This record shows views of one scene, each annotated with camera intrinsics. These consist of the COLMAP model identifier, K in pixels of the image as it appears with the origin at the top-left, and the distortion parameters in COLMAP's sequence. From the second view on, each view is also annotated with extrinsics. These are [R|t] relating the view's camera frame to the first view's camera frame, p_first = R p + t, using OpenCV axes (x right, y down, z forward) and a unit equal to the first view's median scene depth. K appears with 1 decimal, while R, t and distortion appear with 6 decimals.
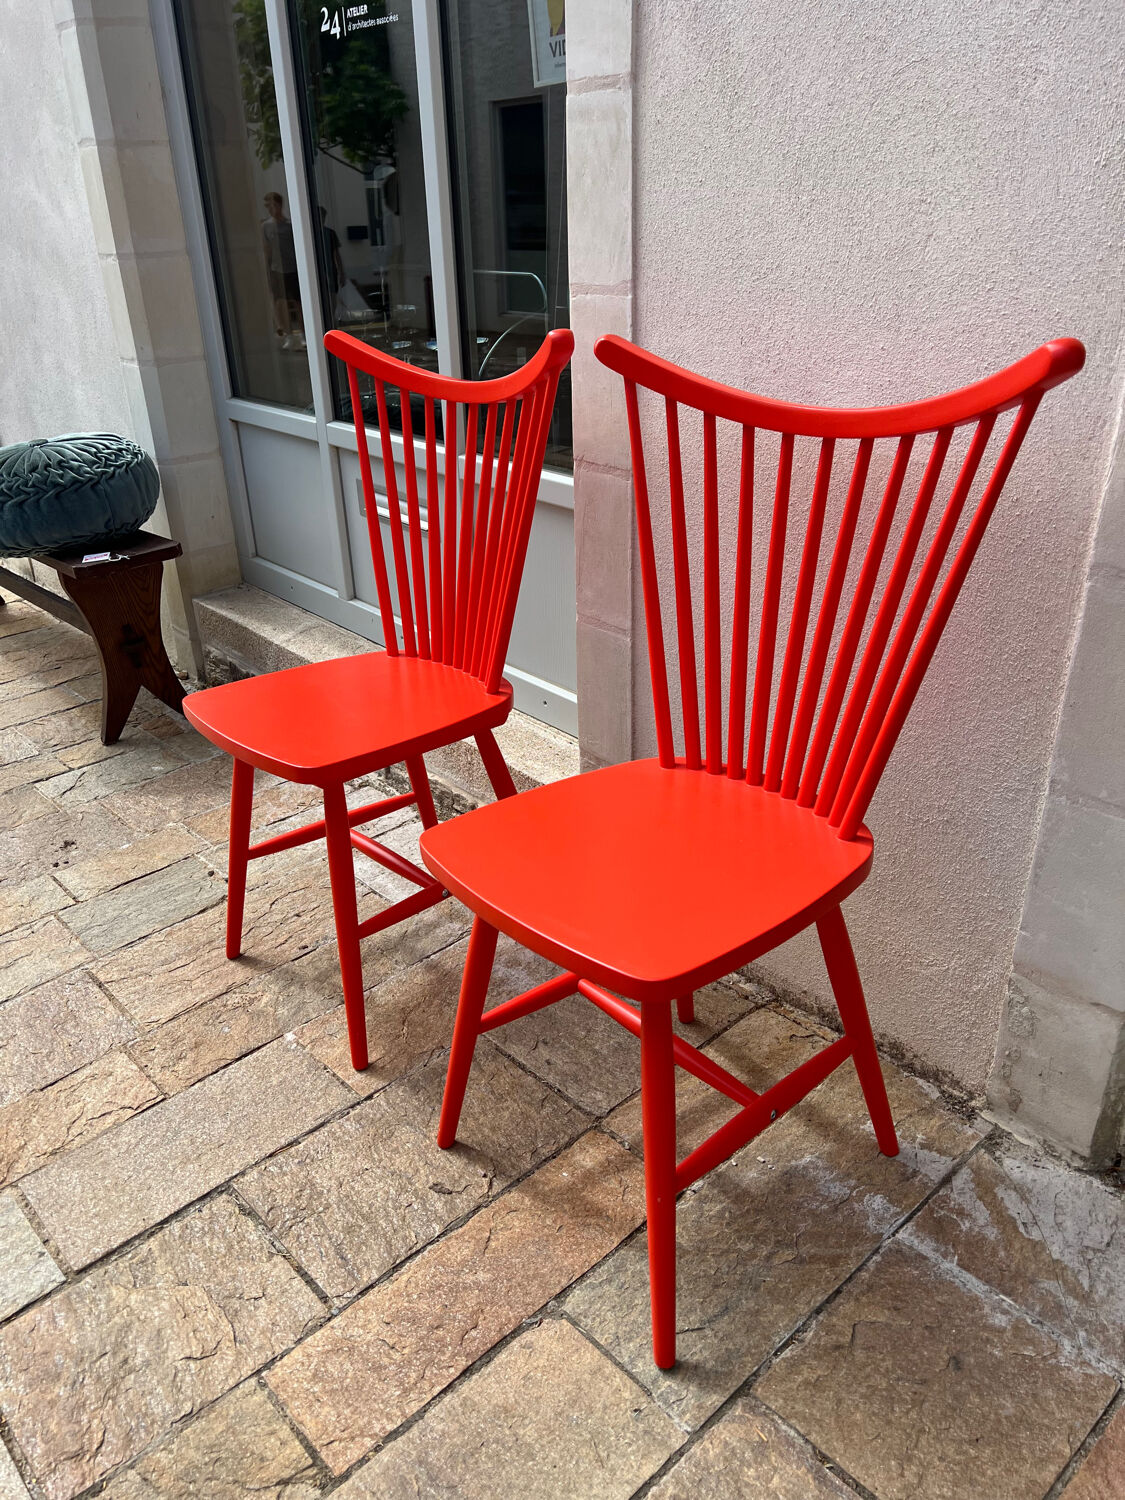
lens RADIAL K [[1137.3, 0, 564.8], [0, 1137.3, 761.4], [0, 0, 1]] dist [0.004674, 0.003520]
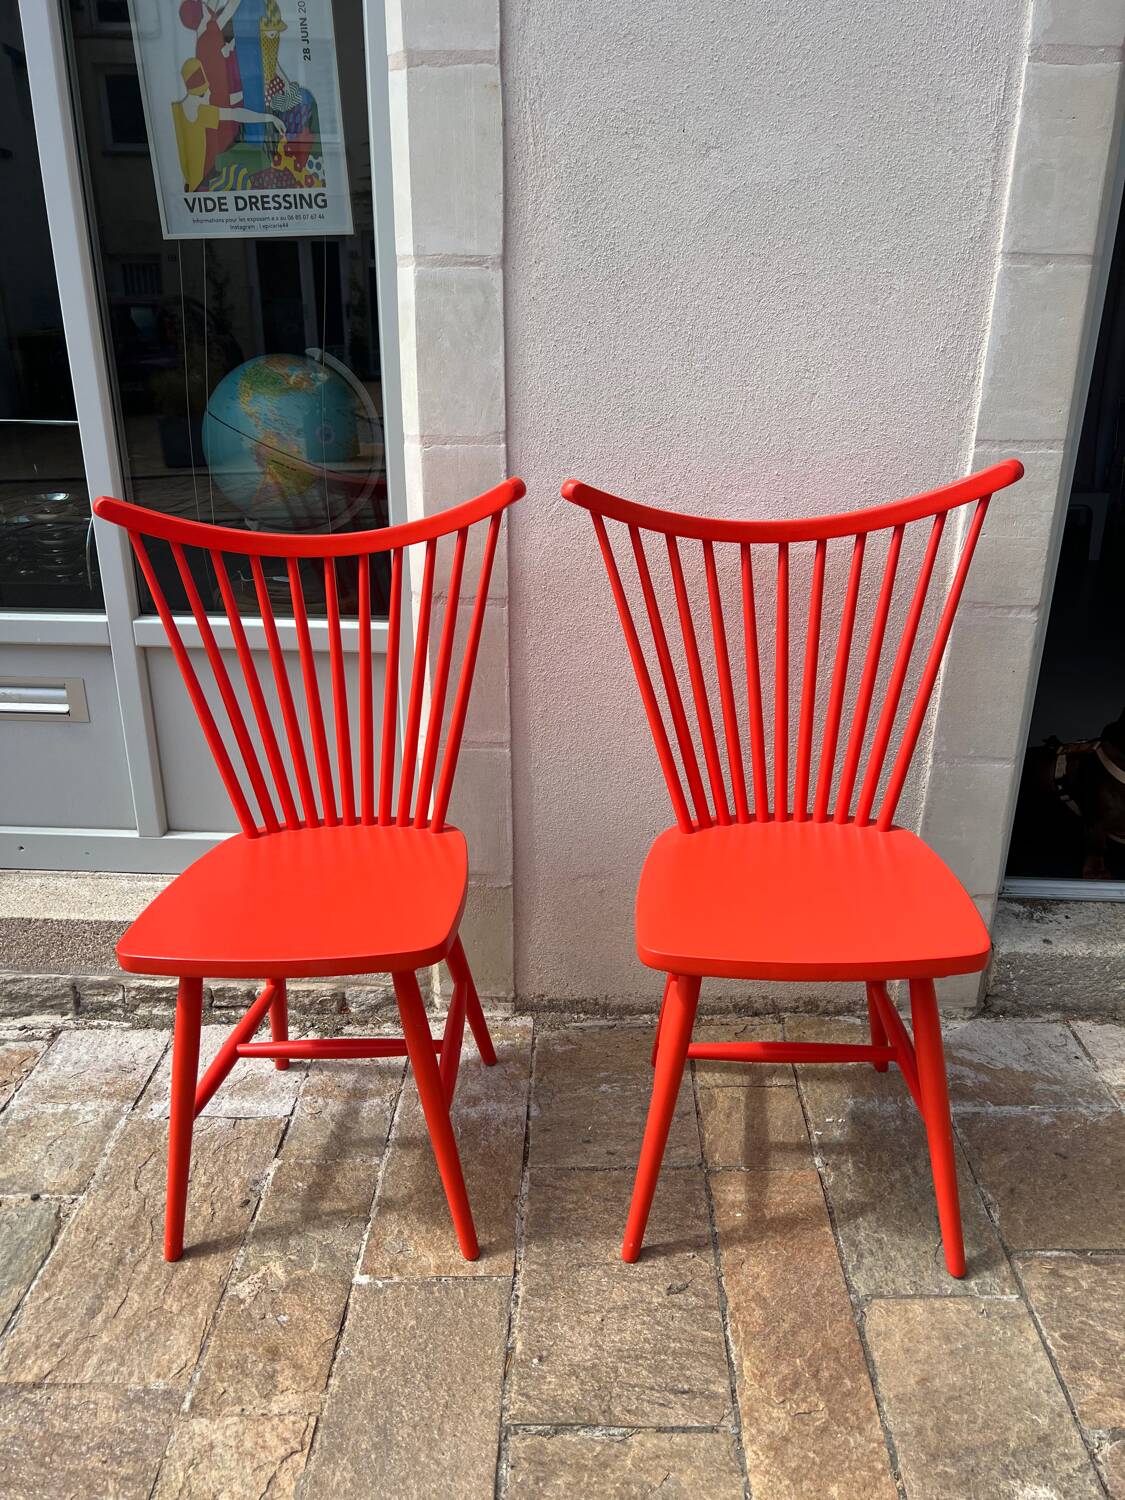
lens RADIAL K [[1127.7, 0, 562.5], [0, 1127.7, 750.0], [0, 0, 1]] dist [0.029921, -0.037902]
pose [[0.690407, -0.231580, 0.685354, -0.824735], [0.300270, 0.953650, 0.019753, -0.148215], [-0.658162, 0.192153, 0.727943, 0.249887]]
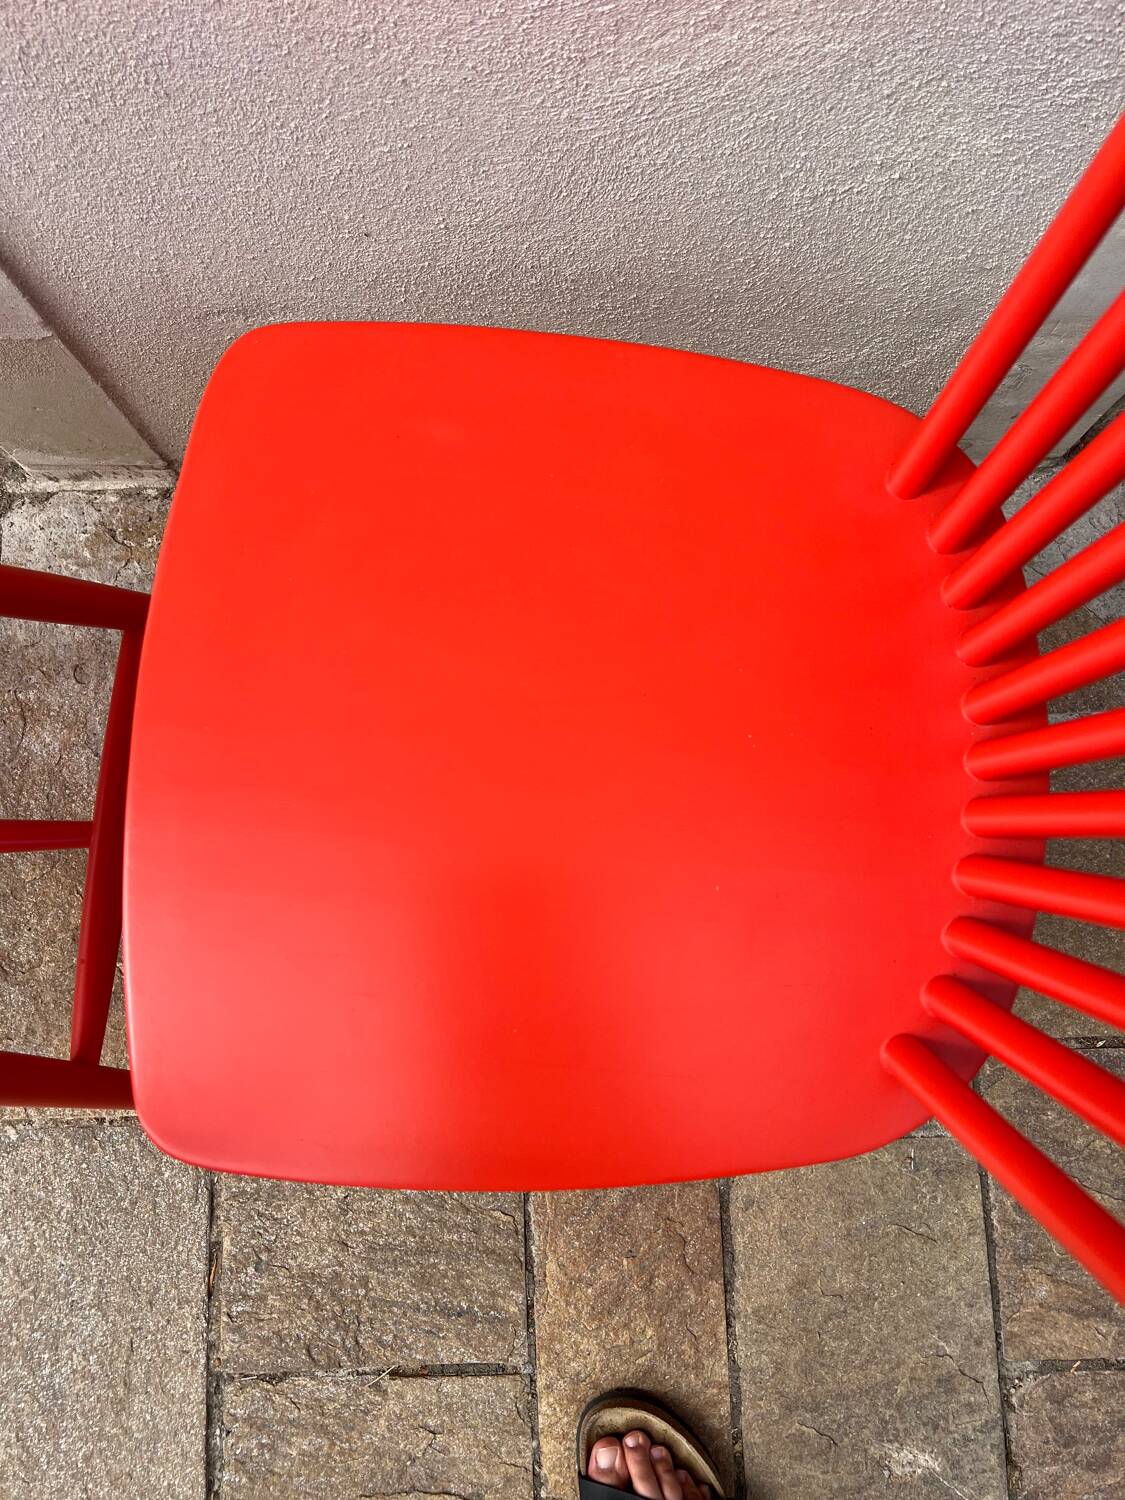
lens RADIAL K [[1127.7, 0, 562.5], [0, 1127.7, 750.0], [0, 0, 1]] dist [0.029921, -0.037902]
pose [[0.645017, -0.746906, 0.161505, -0.007439], [0.329238, 0.462350, 0.823307, -0.283900], [-0.689605, -0.477874, 0.544134, 0.753303]]
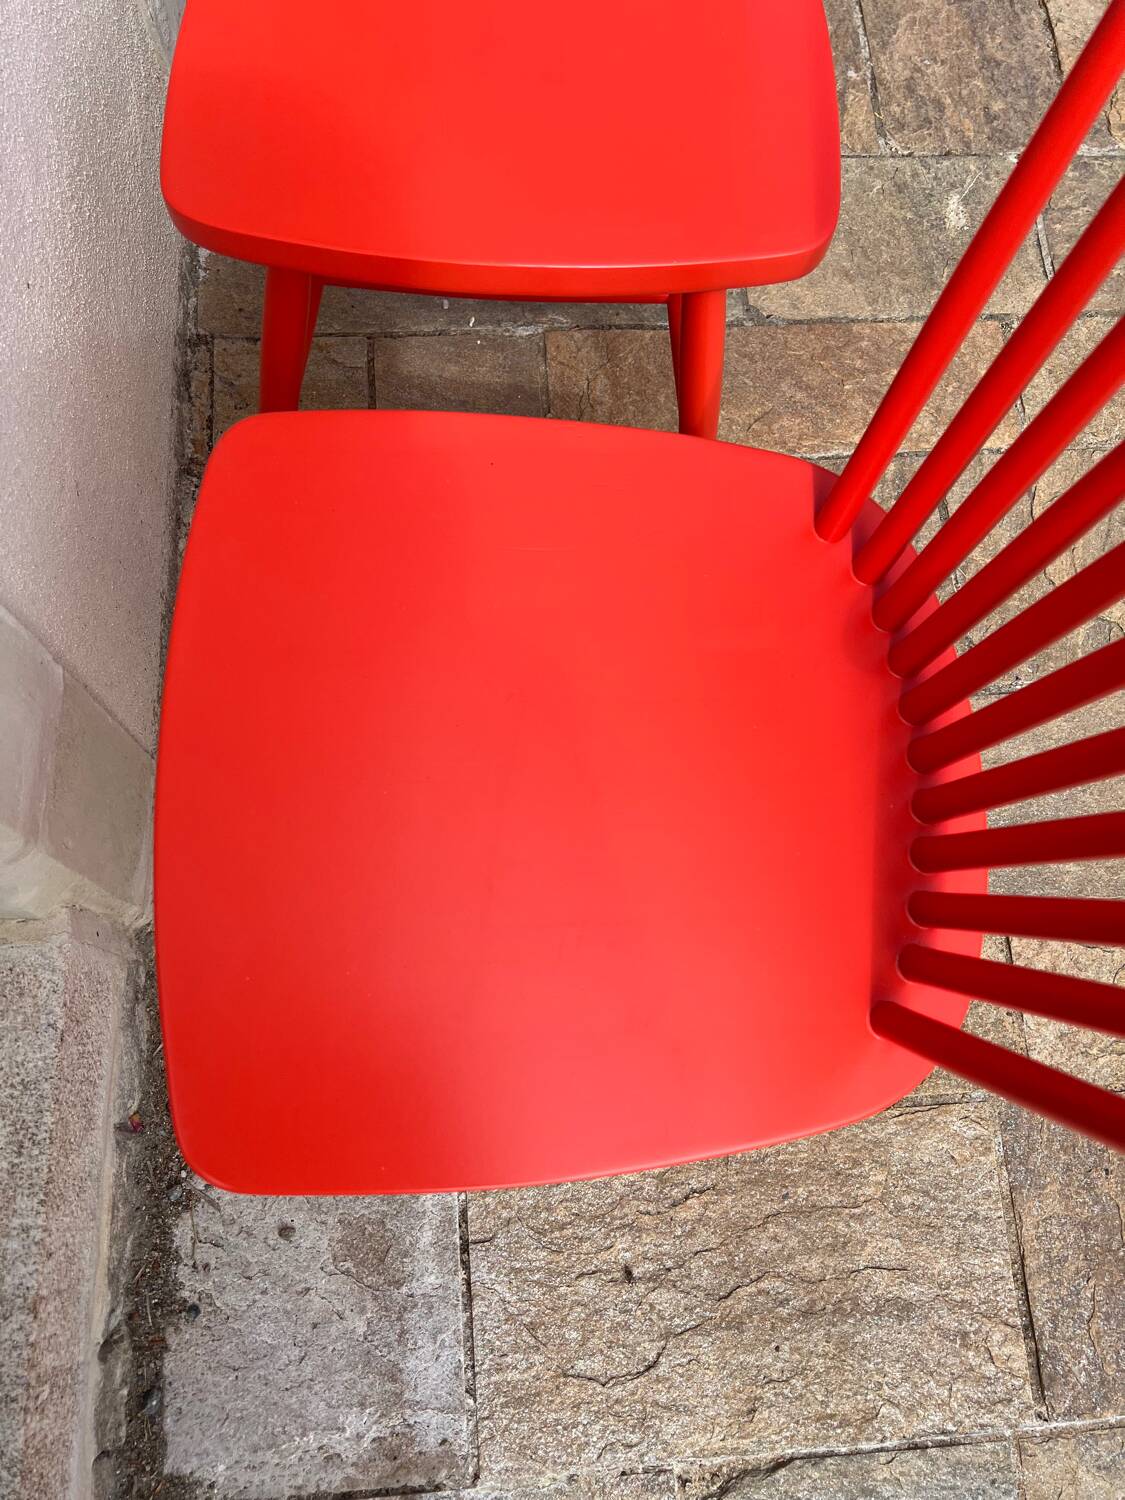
lens RADIAL K [[1127.7, 0, 562.5], [0, 1127.7, 750.0], [0, 0, 1]] dist [0.029921, -0.037902]
pose [[-0.787681, -0.581372, 0.203877, -0.281046], [0.274621, -0.035099, 0.960912, -0.483320], [-0.551491, 0.812881, 0.187304, 1.150392]]
